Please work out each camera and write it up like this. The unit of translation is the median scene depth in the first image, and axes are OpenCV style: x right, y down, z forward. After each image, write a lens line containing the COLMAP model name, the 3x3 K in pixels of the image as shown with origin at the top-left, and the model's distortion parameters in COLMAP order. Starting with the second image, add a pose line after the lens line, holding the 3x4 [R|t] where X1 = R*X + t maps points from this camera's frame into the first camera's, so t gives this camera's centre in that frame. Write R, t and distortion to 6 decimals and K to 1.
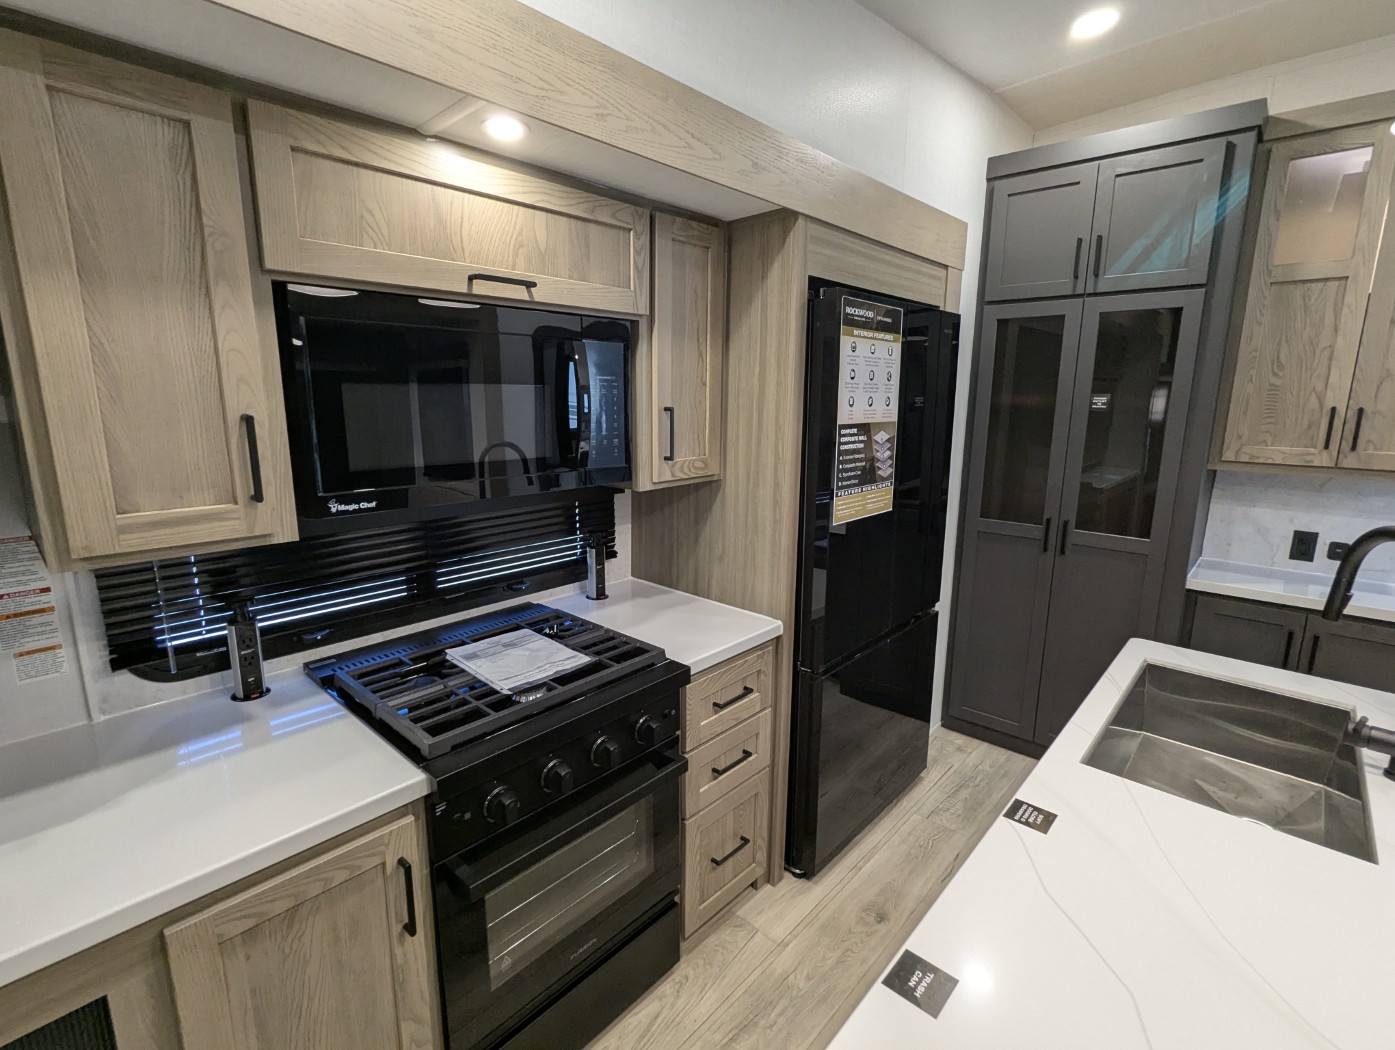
lens RADIAL K [[662.2, 0, 697.7], [0, 662.2, 525.8], [0, 0, 1]] dist [-0.002625, 0.001845]
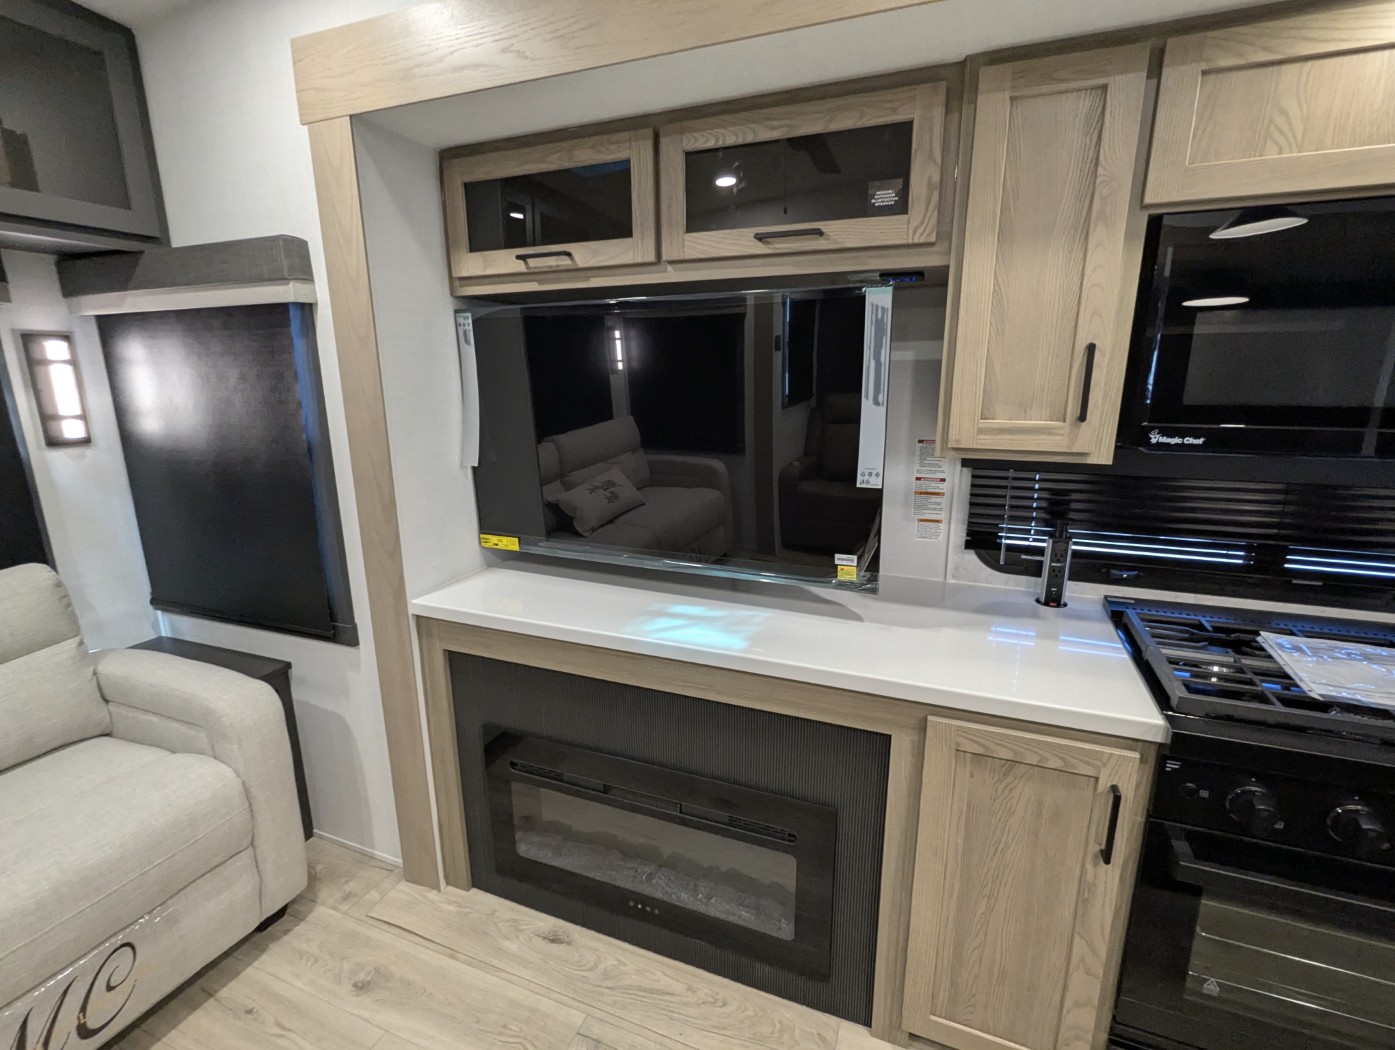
lens RADIAL K [[662.2, 0, 700.1], [0, 662.2, 527.2], [0, 0, 1]] dist [-0.002625, 0.001845]
pose [[0.343566, 0.205147, -0.916448, 0.106257], [-0.180339, 0.972100, 0.149998, 0.050139], [0.921651, 0.113737, 0.370976, -0.000175]]
